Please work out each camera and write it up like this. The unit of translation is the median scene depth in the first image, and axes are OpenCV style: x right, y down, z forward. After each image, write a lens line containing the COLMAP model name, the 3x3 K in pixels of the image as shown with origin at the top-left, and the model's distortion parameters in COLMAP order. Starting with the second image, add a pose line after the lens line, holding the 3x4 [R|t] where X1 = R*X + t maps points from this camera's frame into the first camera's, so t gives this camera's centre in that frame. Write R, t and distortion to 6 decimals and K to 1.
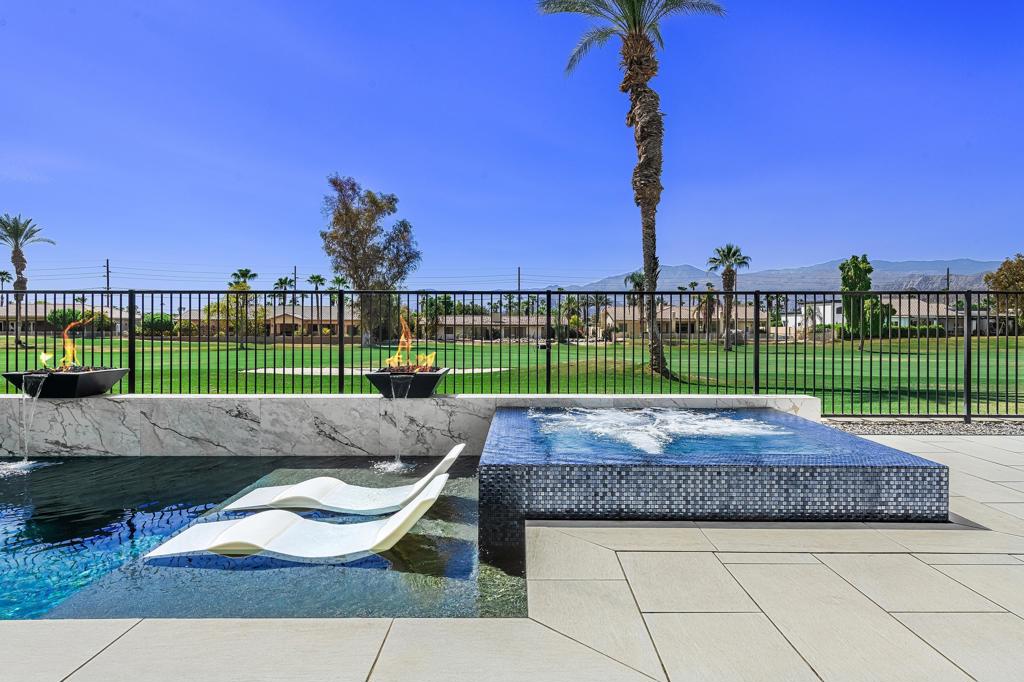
lens RADIAL K [[593.0, 0, 523.4], [0, 593.0, 336.4], [0, 0, 1]] dist [0.020684, -0.000888]
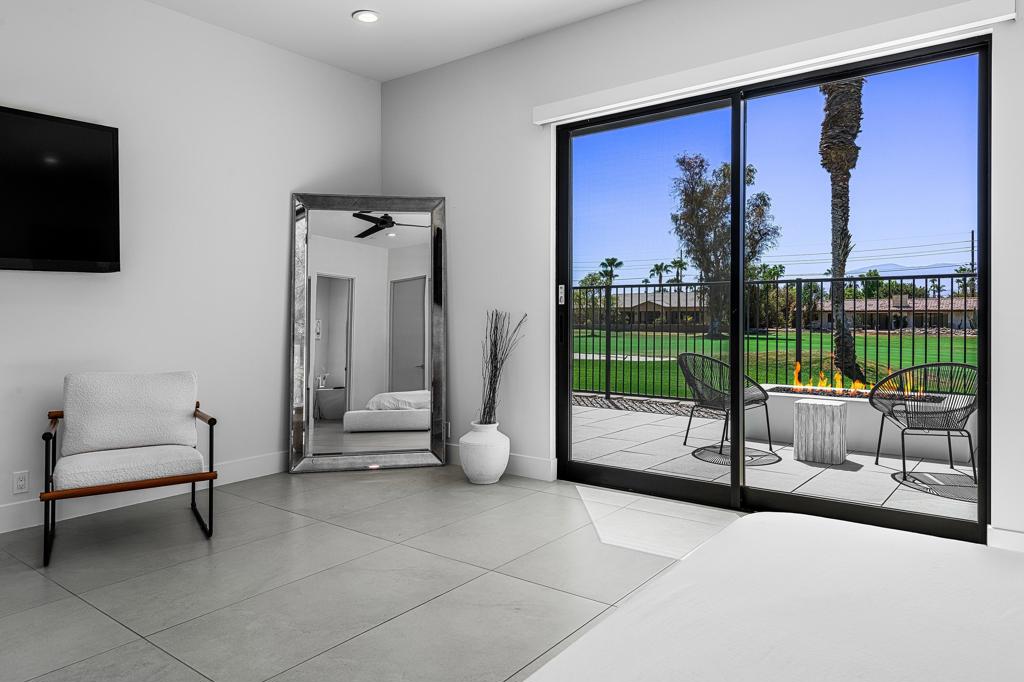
lens RADIAL K [[677.7, 0, 513.9], [0, 677.7, 319.9], [0, 0, 1]] dist [0.037223, -0.003425]
pose [[0.789383, 0.001447, -0.613899, 0.139513], [-0.005943, 0.999968, -0.005285, -0.000017], [0.613872, 0.007820, 0.789367, -0.016600]]
